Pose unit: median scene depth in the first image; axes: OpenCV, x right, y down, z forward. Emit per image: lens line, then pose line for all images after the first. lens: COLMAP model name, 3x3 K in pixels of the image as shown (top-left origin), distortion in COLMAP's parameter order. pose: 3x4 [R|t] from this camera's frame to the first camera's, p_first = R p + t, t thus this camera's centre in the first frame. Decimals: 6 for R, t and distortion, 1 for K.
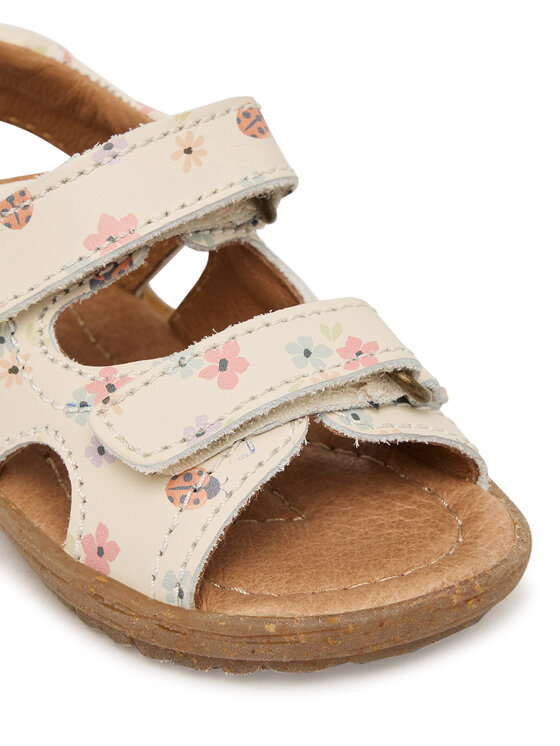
lens RADIAL K [[2224.4, 0, 280.4], [0, 2224.4, 372.9], [0, 0, 1]] dist [-0.137327, 0.000000]
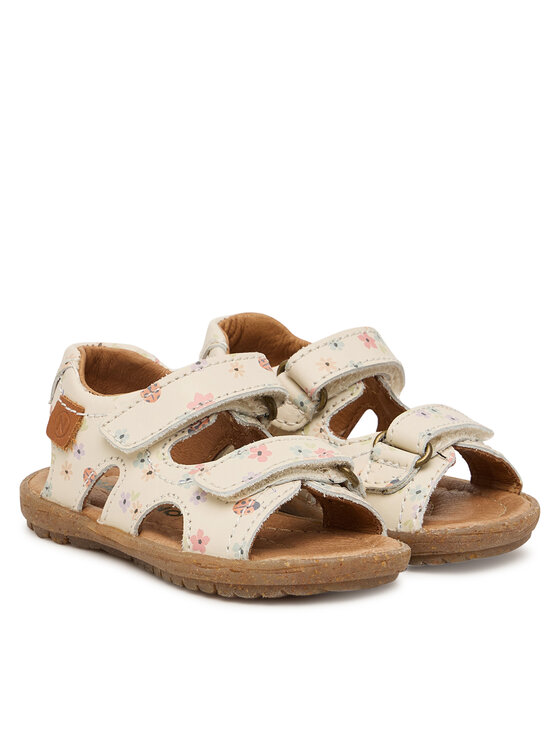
lens RADIAL K [[2224.4, 0, 280.0], [0, 2224.4, 372.9], [0, 0, 1]] dist [-0.137327, 0.000000]
pose [[0.998204, 0.005055, 0.059691, -0.129112], [0.014542, 0.946182, -0.323307, 0.587217], [-0.058113, 0.323594, 0.944410, -0.957800]]
